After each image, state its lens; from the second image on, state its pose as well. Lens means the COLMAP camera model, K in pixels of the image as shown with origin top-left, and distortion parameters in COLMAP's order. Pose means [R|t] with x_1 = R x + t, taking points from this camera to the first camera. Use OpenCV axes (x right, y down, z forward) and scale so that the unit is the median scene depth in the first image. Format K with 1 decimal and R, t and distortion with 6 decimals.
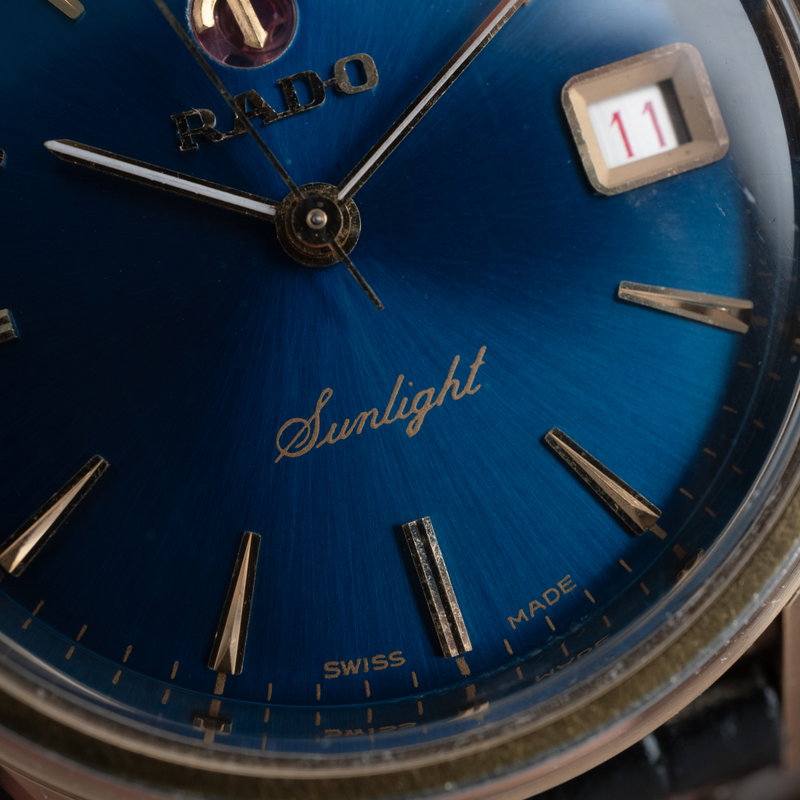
lens RADIAL K [[1350.8, 0, 400.0], [0, 1350.8, 400.0], [0, 0, 1]] dist [-0.035263, 0.220159]
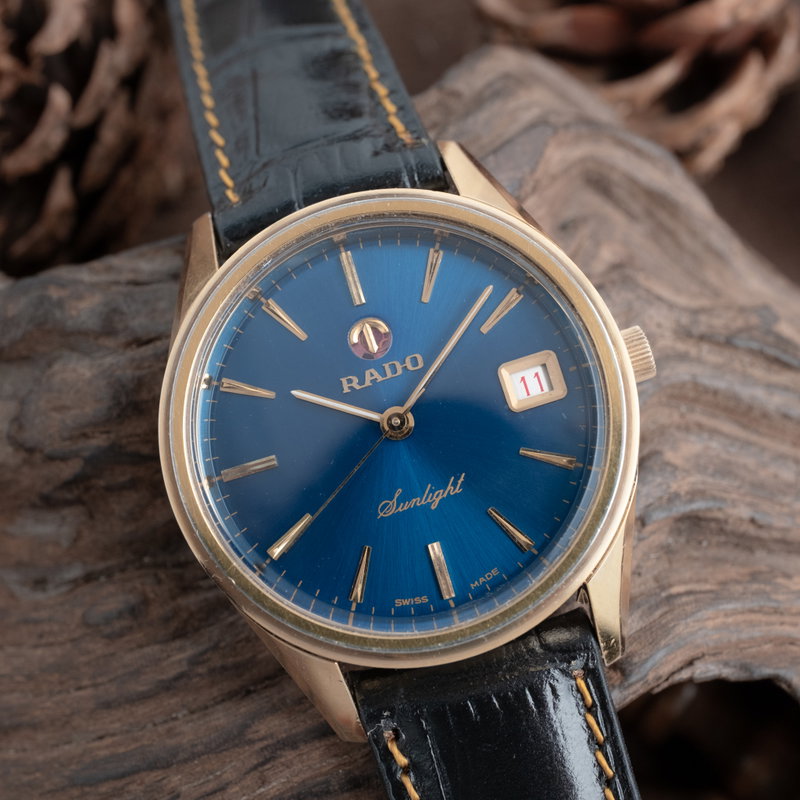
lens RADIAL K [[1350.8, 0, 400.0], [0, 1350.8, 400.0], [0, 0, 1]] dist [-0.035263, 0.220159]
pose [[0.994945, 0.017654, -0.098856, 0.188669], [-0.023677, 0.997912, -0.060097, -0.022602], [0.097588, 0.062134, 0.993285, -1.467730]]
